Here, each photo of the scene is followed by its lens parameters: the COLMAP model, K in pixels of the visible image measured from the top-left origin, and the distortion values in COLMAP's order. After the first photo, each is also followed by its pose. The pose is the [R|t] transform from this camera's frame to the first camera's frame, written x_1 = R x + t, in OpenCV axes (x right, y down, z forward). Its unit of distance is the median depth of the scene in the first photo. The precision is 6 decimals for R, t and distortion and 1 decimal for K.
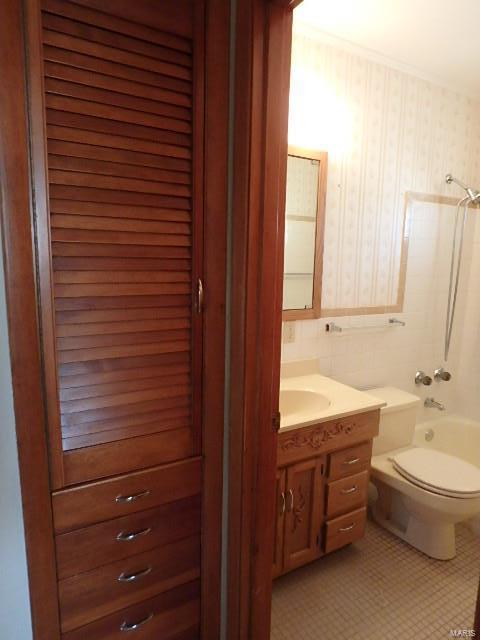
lens RADIAL K [[401.0, 0, 240.0], [0, 401.0, 320.0], [0, 0, 1]] dist [-0.021390, 0.002315]
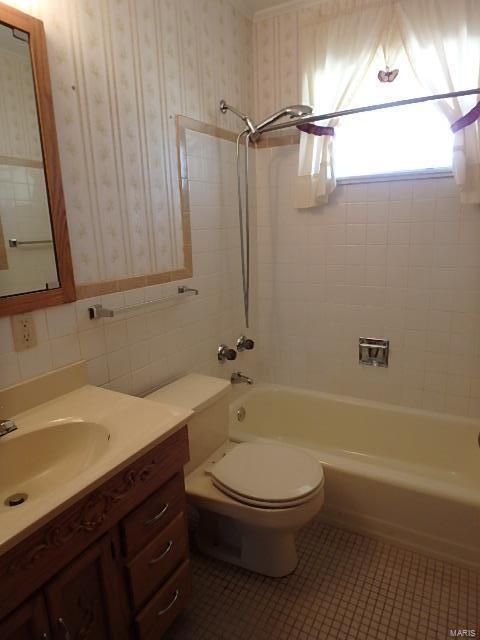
lens RADIAL K [[396.8, 0, 254.2], [0, 396.8, 318.3], [0, 0, 1]] dist [-0.027689, -0.000375]
pose [[0.843478, -0.163568, 0.511654, 0.108547], [0.125612, 0.986163, 0.108186, -0.008991], [-0.522270, -0.026983, 0.852353, 0.303796]]
